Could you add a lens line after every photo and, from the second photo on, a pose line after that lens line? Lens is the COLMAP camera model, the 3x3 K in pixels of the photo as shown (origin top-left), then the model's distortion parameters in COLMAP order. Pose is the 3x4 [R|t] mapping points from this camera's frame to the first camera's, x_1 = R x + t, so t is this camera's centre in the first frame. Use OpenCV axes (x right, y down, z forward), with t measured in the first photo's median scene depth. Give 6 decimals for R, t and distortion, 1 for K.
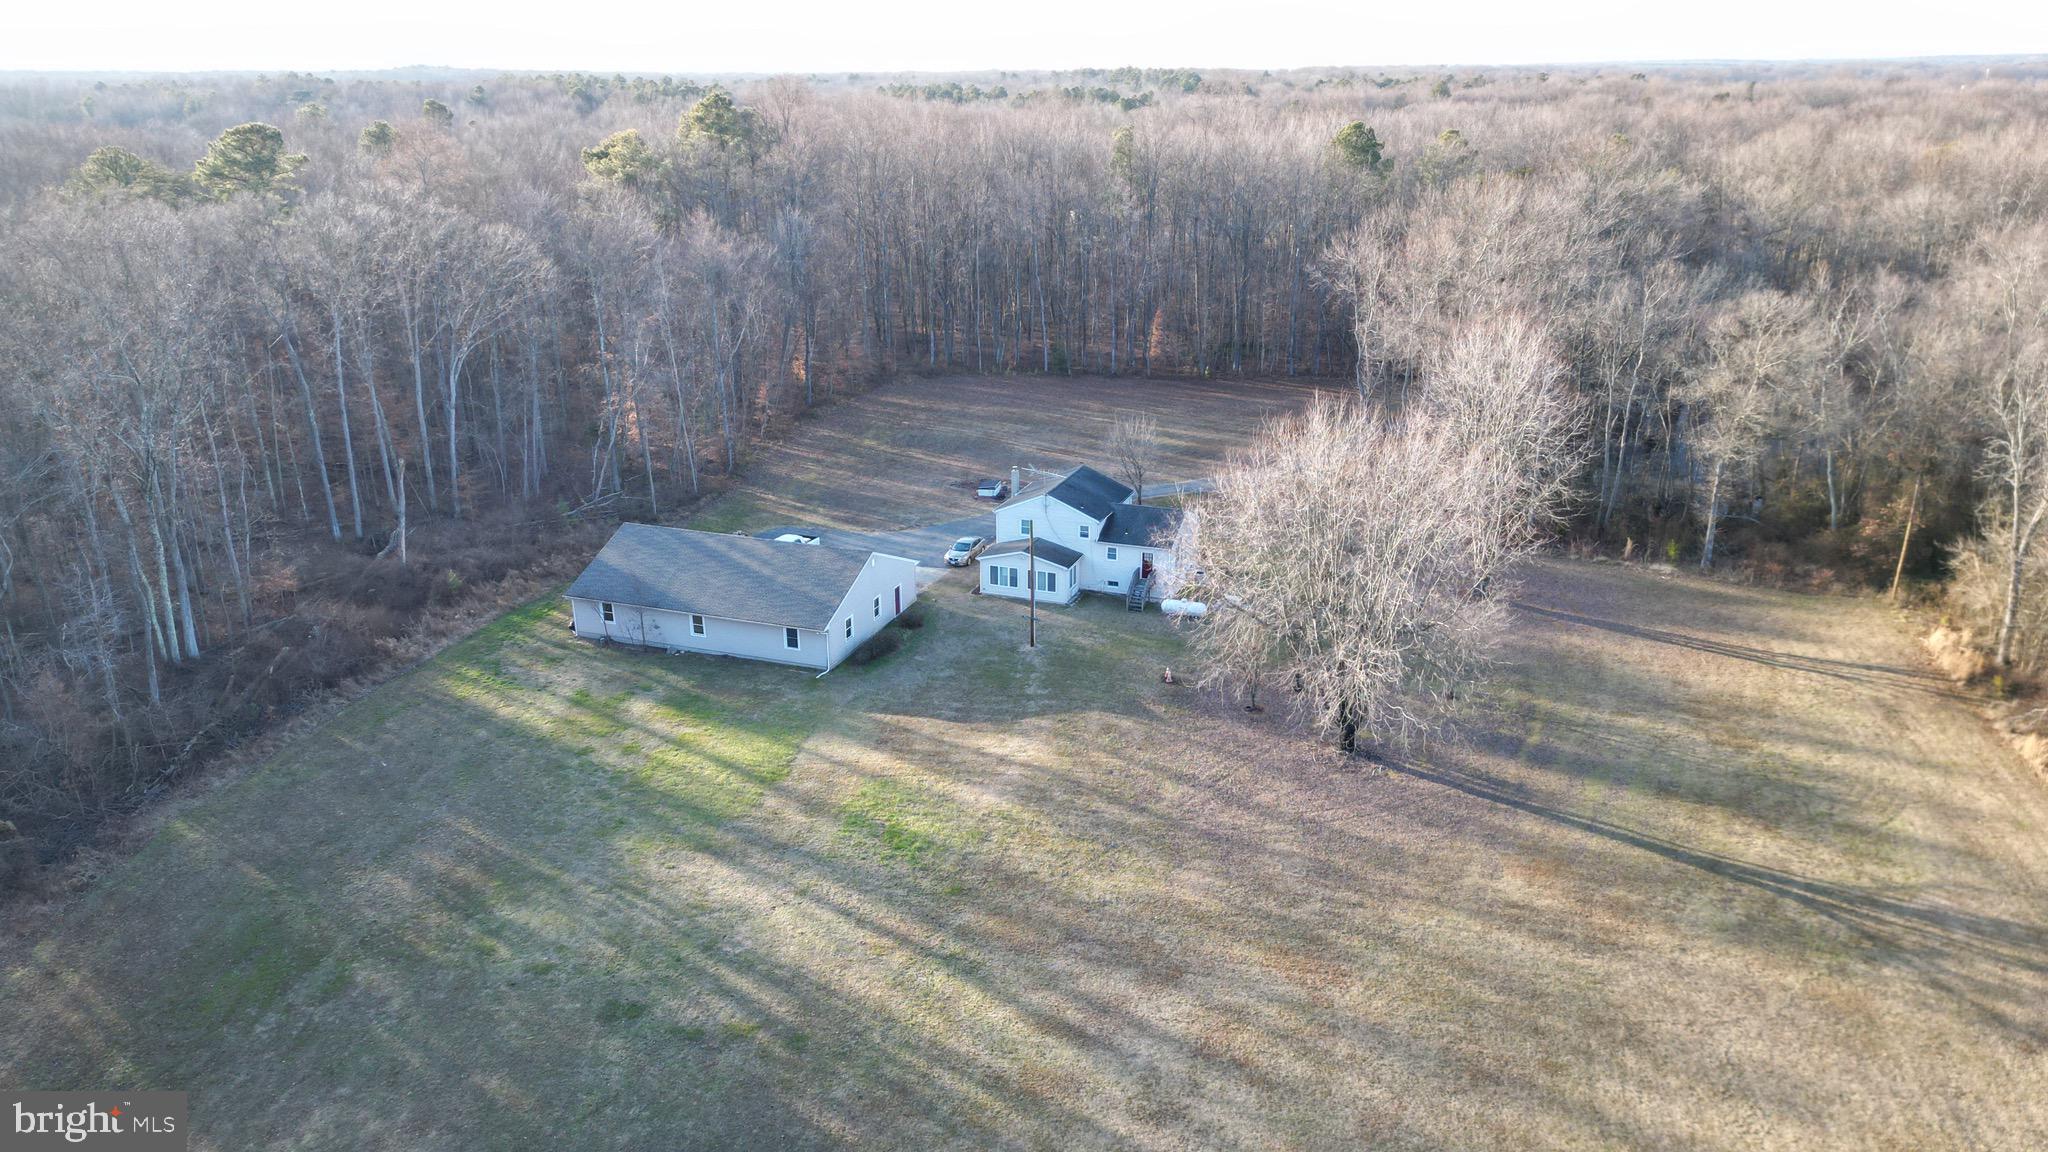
lens RADIAL K [[1437.1, 0, 1007.5], [0, 1437.1, 539.2], [0, 0, 1]] dist [0.104422, -0.100948]
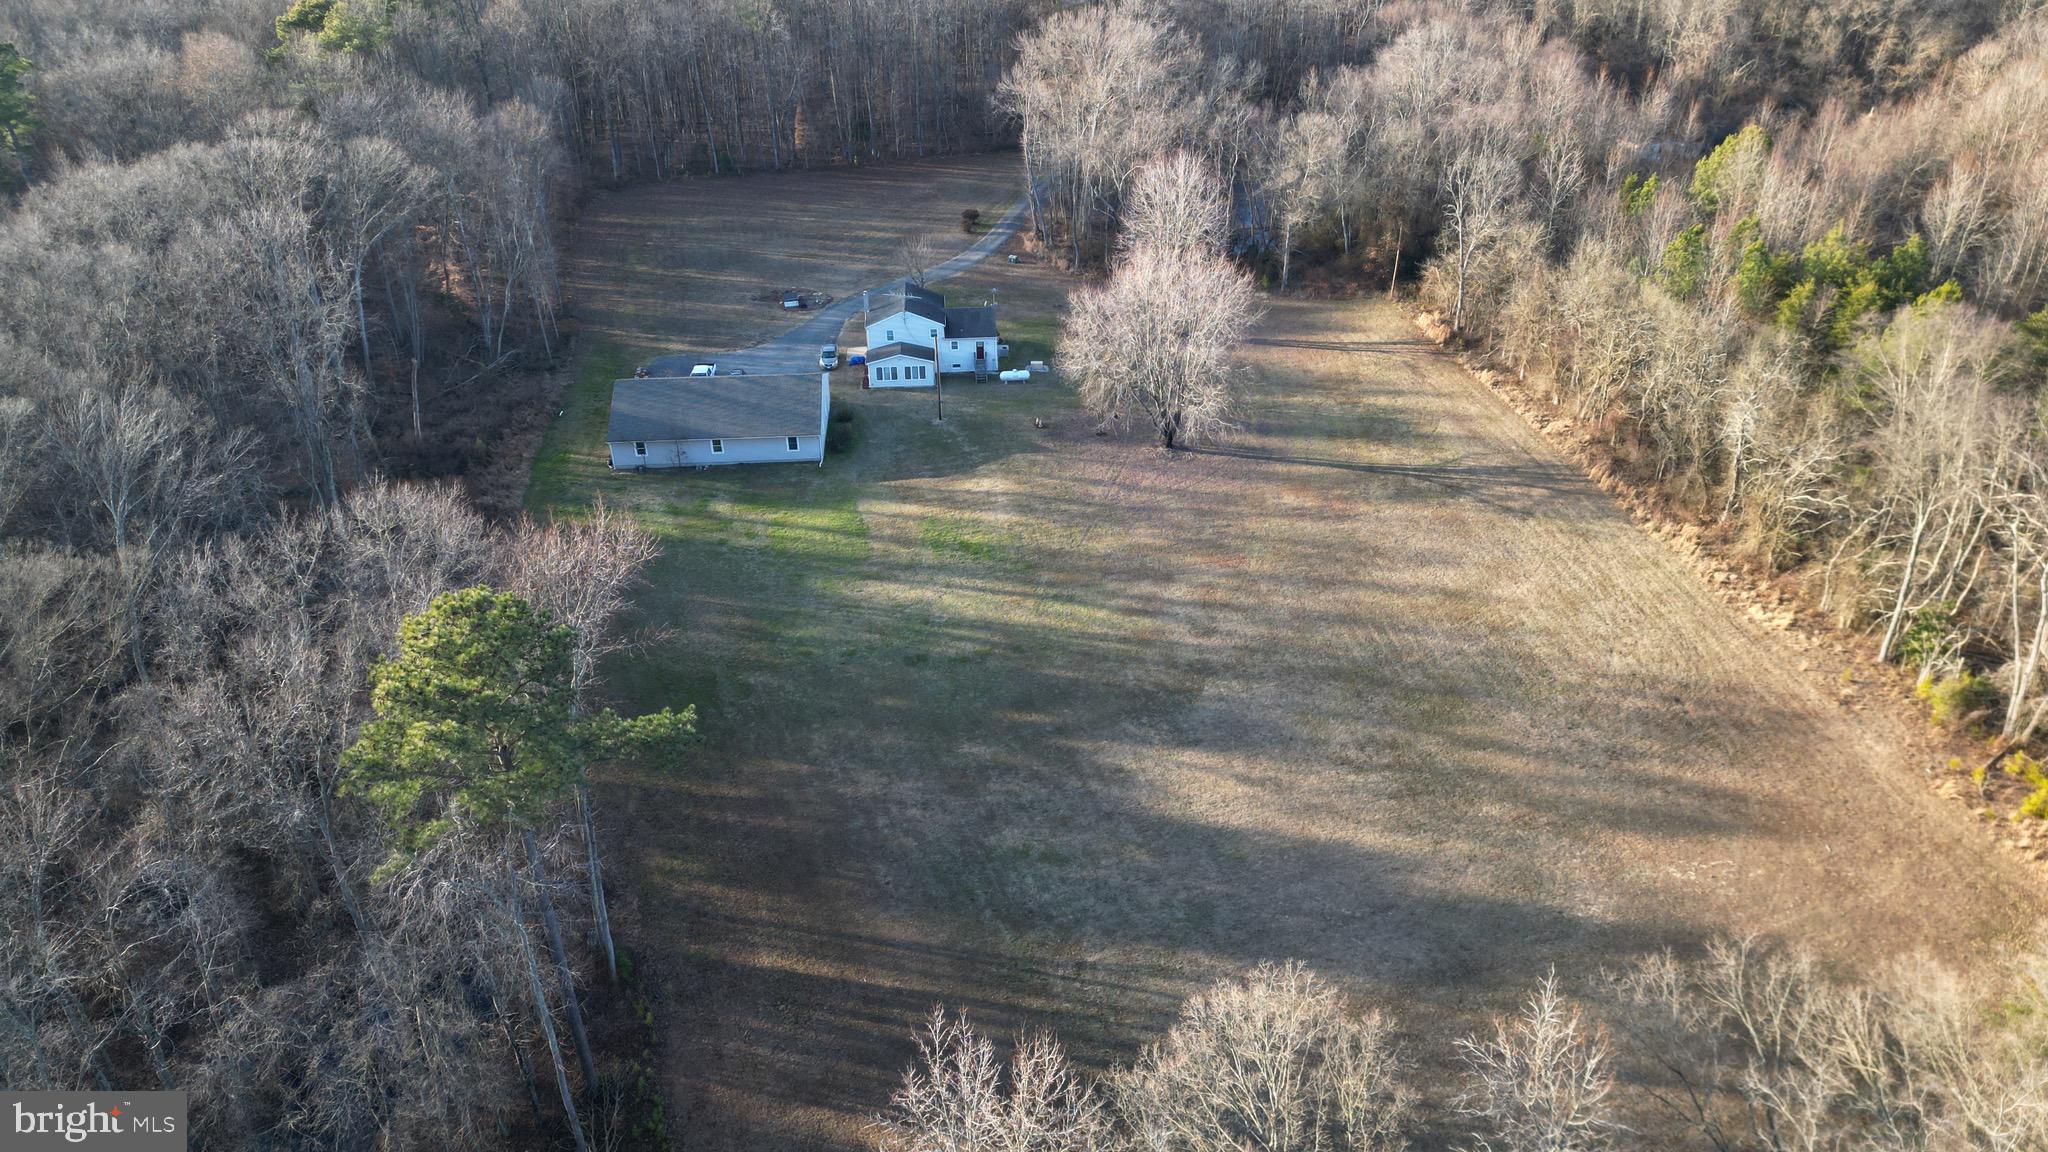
lens RADIAL K [[1437.1, 0, 1007.5], [0, 1437.1, 539.2], [0, 0, 1]] dist [0.104422, -0.100948]
pose [[0.914970, -0.209928, 0.344616, -0.517990], [0.135874, 0.964430, 0.226746, -0.152475], [-0.379958, -0.160642, 0.910948, -0.472187]]
